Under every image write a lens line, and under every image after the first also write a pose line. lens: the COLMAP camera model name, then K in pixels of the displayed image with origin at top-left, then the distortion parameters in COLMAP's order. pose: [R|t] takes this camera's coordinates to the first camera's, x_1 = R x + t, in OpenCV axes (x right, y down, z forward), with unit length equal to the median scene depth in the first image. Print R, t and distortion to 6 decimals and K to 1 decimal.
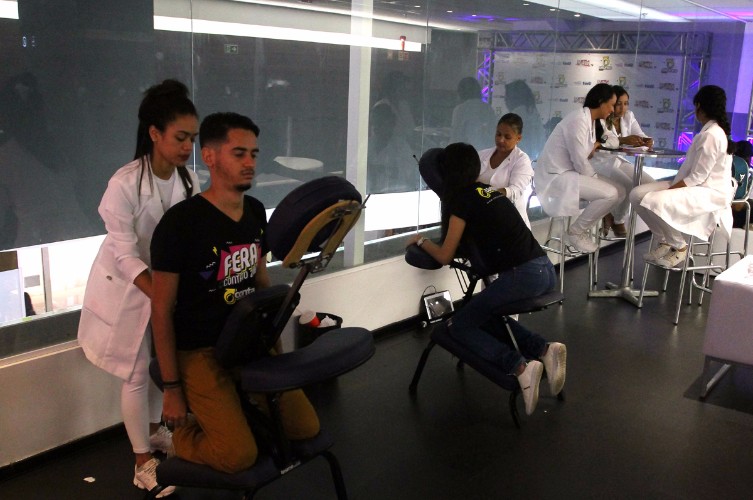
lens RADIAL K [[688.9, 0, 377.3], [0, 688.9, 267.9], [0, 0, 1]] dist [-0.010122, -0.002181]
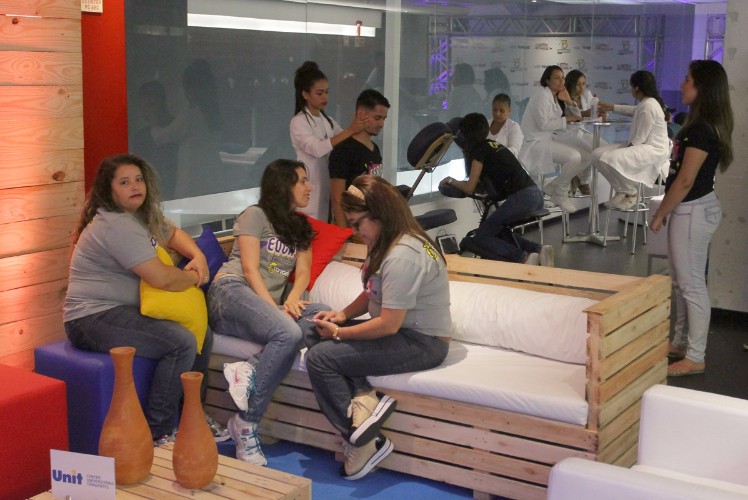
lens RADIAL K [[1041.3, 0, 374.0], [0, 1041.3, 250.0], [0, 0, 1]] dist [0.260934, -0.004126]
pose [[0.989869, -0.034351, 0.137763, -0.270179], [0.046384, 0.995291, -0.085112, 0.191396], [-0.134191, 0.090640, 0.986802, -0.756340]]
